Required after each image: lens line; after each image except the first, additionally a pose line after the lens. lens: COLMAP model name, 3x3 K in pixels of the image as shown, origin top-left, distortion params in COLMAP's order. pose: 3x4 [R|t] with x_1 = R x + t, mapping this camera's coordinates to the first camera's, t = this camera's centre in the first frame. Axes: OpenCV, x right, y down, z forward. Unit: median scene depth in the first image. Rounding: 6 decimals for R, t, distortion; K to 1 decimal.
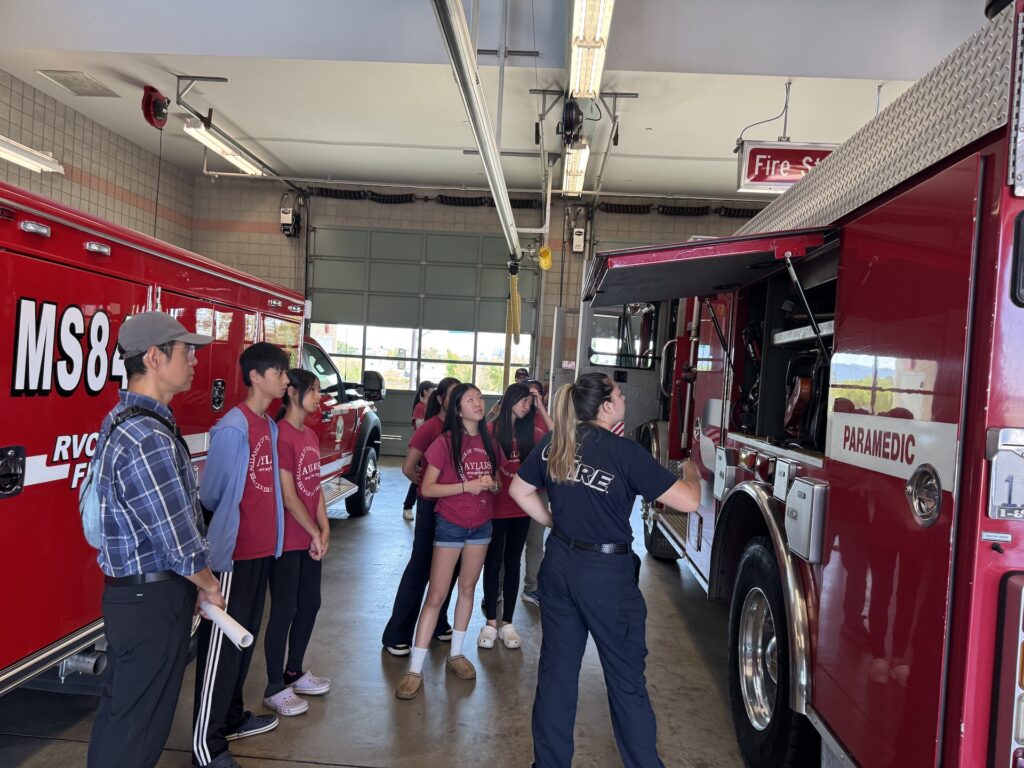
lens RADIAL K [[738.1, 0, 509.7], [0, 738.1, 381.3], [0, 0, 1]] dist [0.019098, -0.020121]
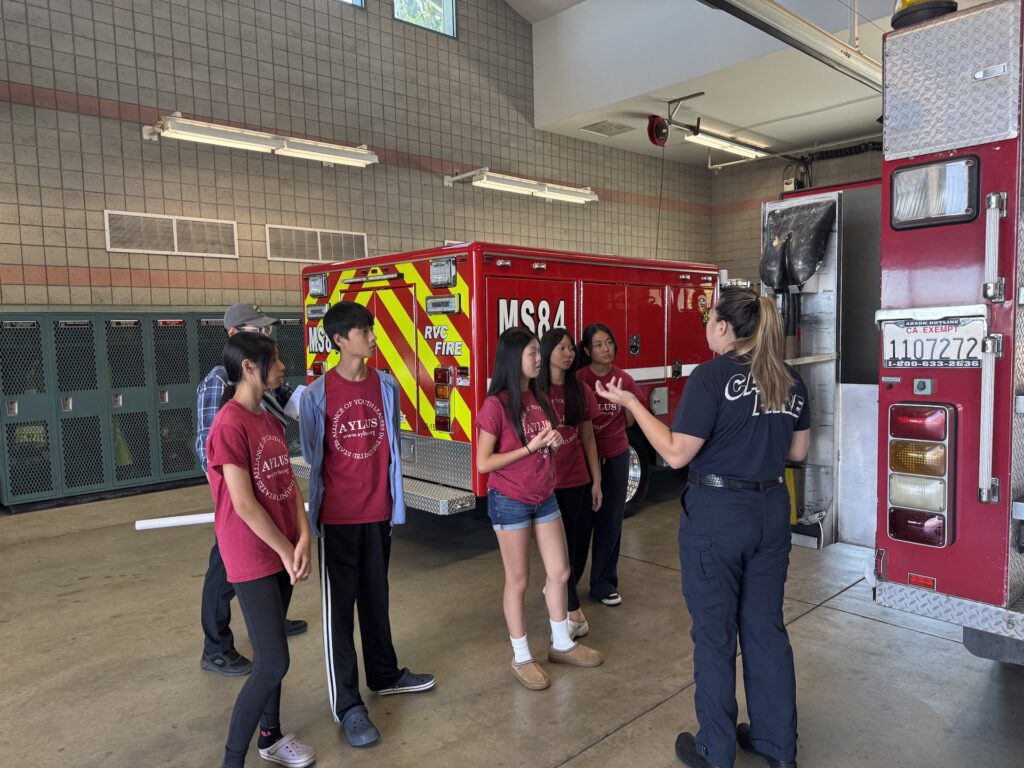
lens RADIAL K [[738.1, 0, 508.8], [0, 738.1, 391.7], [0, 0, 1]] dist [0.019098, -0.020121]
pose [[0.722158, -0.031573, -0.691007, 0.191762], [0.070807, 0.997084, 0.028441, 0.021964], [0.688094, -0.069468, 0.722289, -0.117751]]
